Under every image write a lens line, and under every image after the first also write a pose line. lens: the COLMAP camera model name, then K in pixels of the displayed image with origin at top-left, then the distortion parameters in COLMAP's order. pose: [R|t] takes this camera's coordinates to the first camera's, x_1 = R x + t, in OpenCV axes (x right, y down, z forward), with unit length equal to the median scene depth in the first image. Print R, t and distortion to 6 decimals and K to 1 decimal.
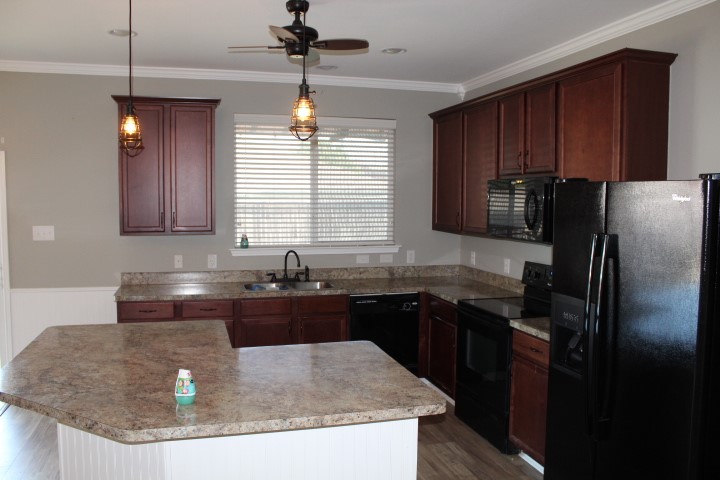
lens RADIAL K [[590.7, 0, 360.0], [0, 590.7, 240.0], [0, 0, 1]] dist [-0.137773, 0.005581]
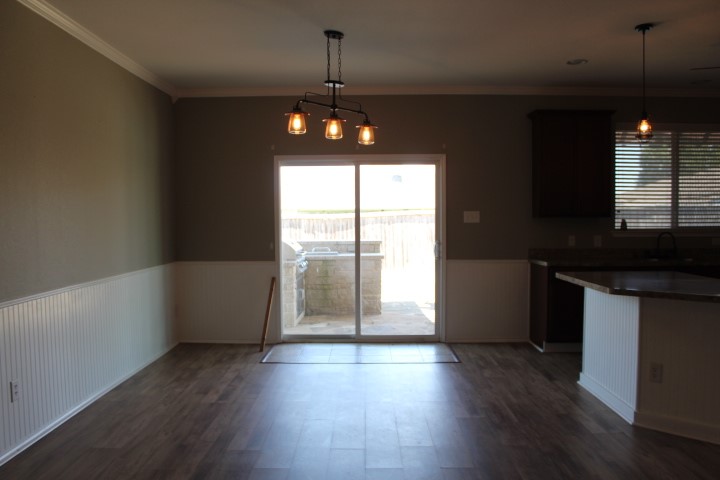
lens RADIAL K [[599.1, 0, 360.0], [0, 599.1, 240.0], [0, 0, 1]] dist [-0.154833, 0.125073]
pose [[0.956361, 0.003256, -0.292169, -0.670634], [-0.013331, 0.999383, -0.032497, 0.148711], [0.291883, 0.034974, 0.955814, -0.653045]]
